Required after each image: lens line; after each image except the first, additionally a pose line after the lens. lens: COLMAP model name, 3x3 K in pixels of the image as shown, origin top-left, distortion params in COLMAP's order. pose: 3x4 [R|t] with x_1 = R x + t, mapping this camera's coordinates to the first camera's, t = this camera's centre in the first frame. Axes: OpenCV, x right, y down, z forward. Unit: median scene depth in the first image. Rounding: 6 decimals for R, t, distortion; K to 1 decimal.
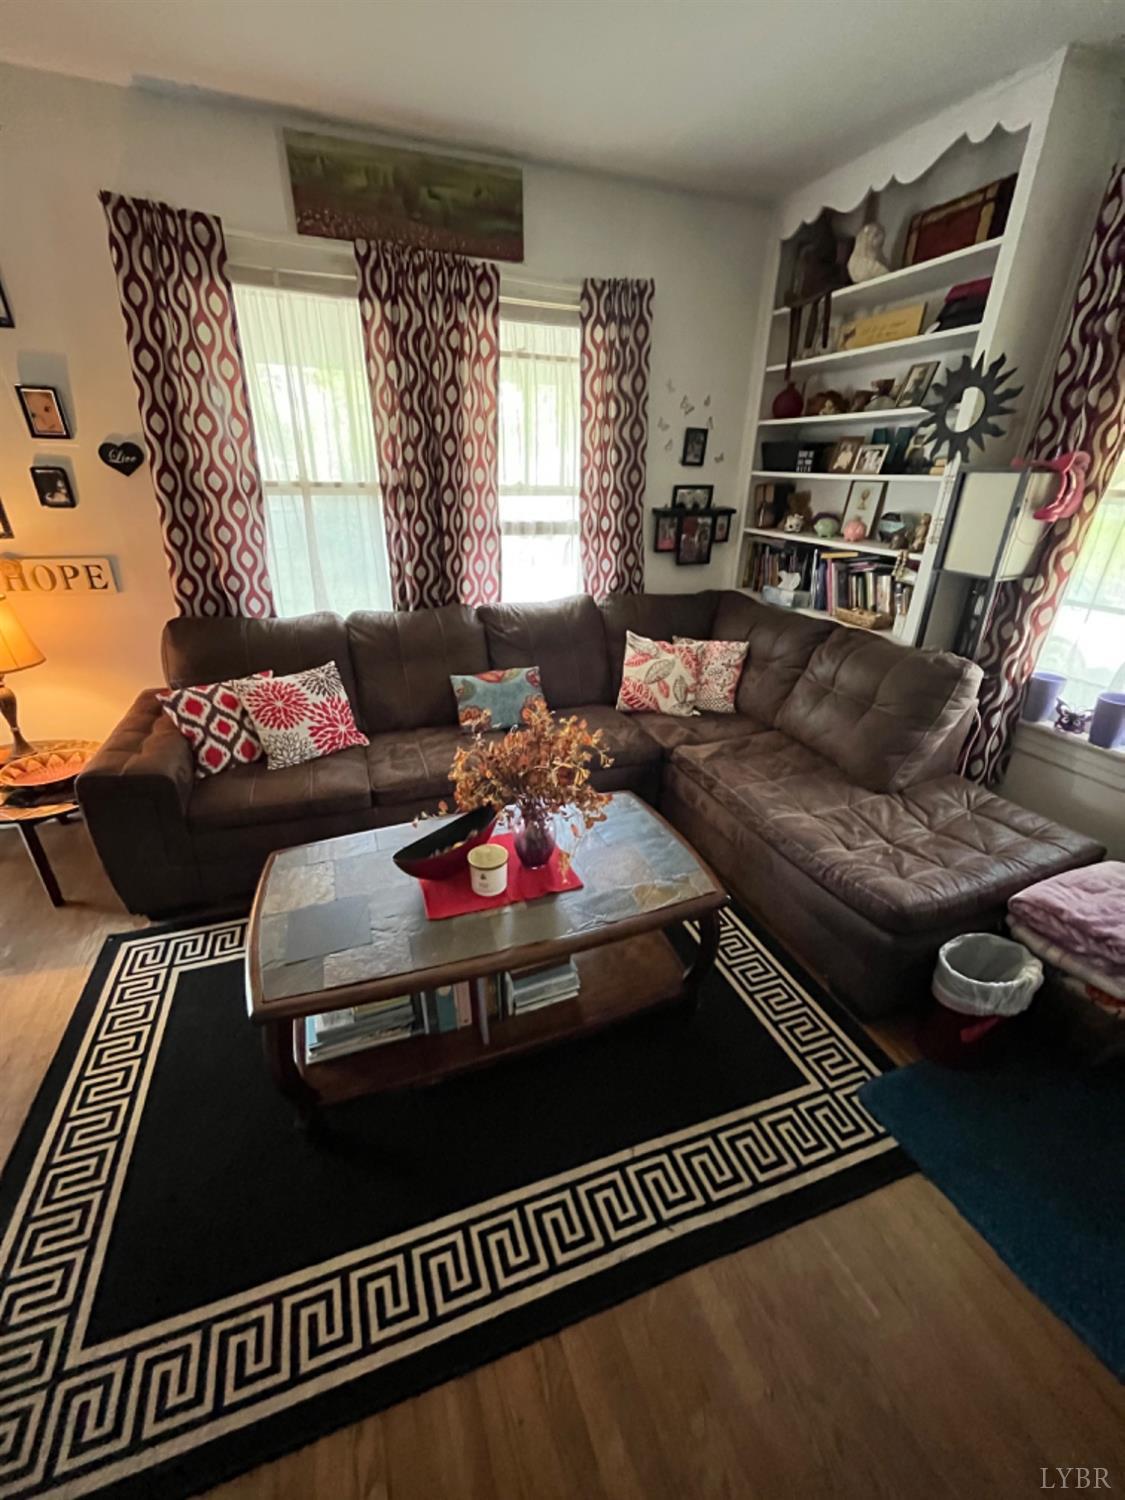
lens RADIAL K [[606.1, 0, 566.9], [0, 606.1, 750.1], [0, 0, 1]] dist [-0.001266, 0.000375]
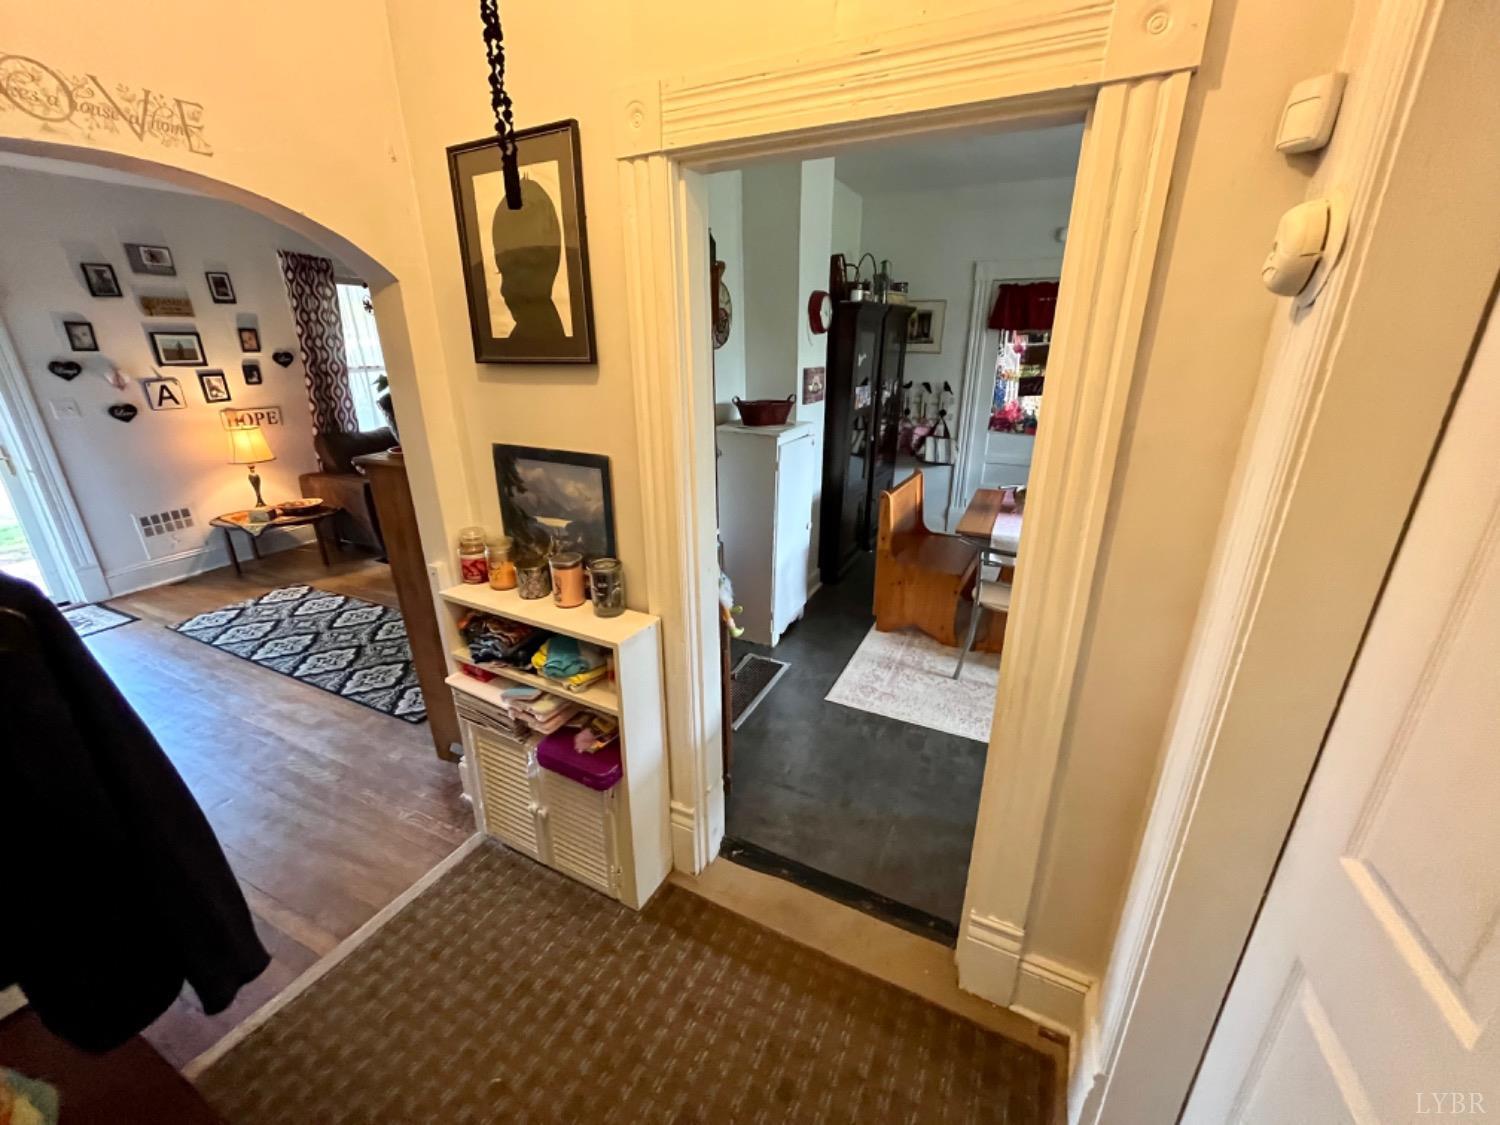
lens RADIAL K [[602.4, 0, 750.2], [0, 602.4, 558.3], [0, 0, 1]] dist [-0.004013, 0.000277]
pose [[0.737928, -0.253521, 0.625451, -0.956515], [0.306565, 0.951547, 0.024007, 0.573219], [-0.601232, 0.174026, 0.779894, -1.364548]]
